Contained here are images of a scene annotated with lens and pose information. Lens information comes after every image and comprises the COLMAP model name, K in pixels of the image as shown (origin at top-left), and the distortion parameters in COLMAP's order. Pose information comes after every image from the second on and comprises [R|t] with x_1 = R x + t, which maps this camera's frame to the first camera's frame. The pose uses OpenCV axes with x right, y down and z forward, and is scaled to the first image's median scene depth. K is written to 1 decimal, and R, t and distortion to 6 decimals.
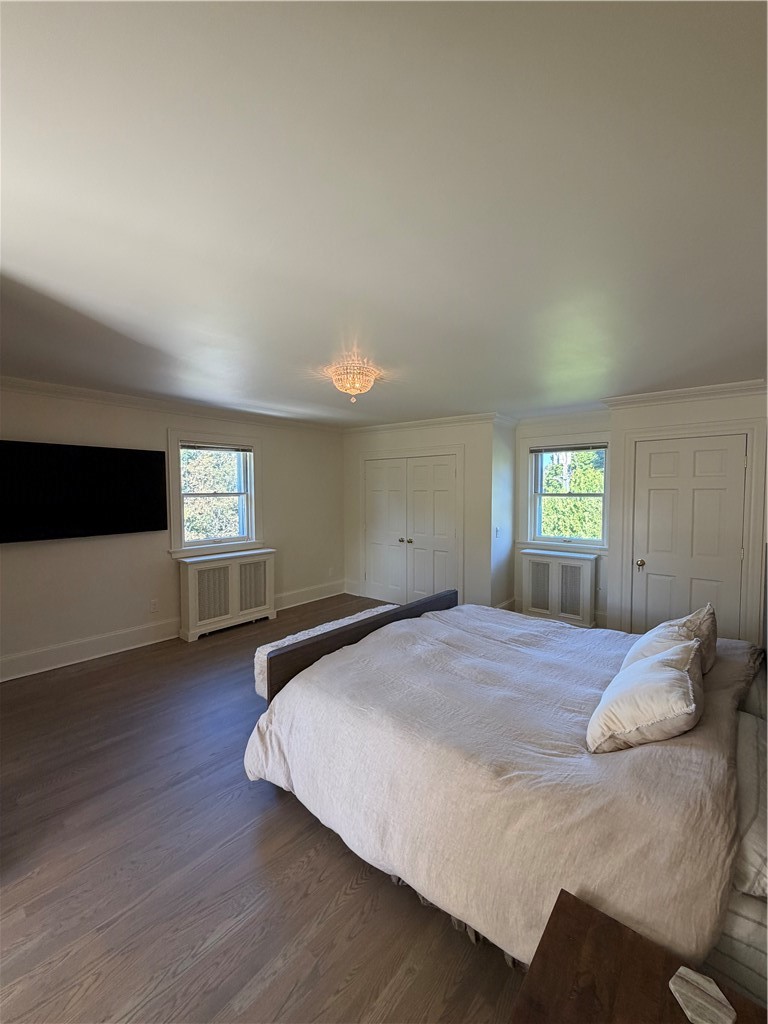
lens RADIAL K [[410.0, 0, 386.5], [0, 410.0, 511.3], [0, 0, 1]] dist [-0.000490, 0.000669]
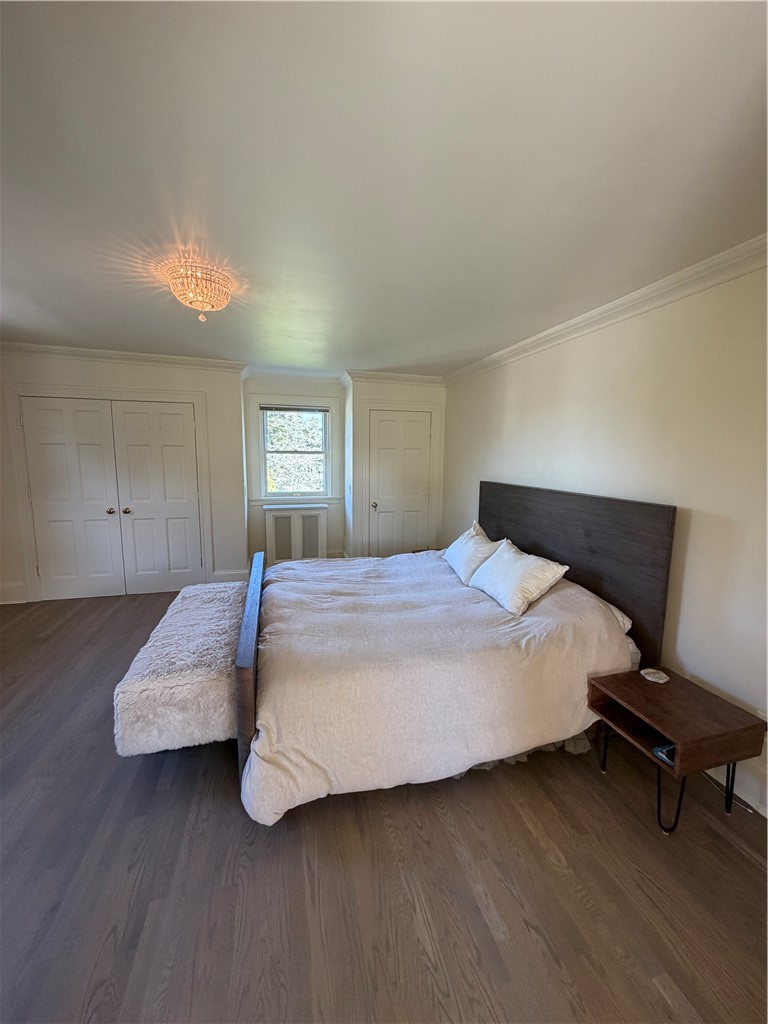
lens RADIAL K [[410.0, 0, 384.2], [0, 410.0, 510.2], [0, 0, 1]] dist [-0.000490, 0.000669]
pose [[0.565215, -0.107029, 0.817971, -0.799966], [0.029264, 0.993525, 0.109778, 0.001285], [-0.824424, -0.038111, 0.564688, 0.437918]]
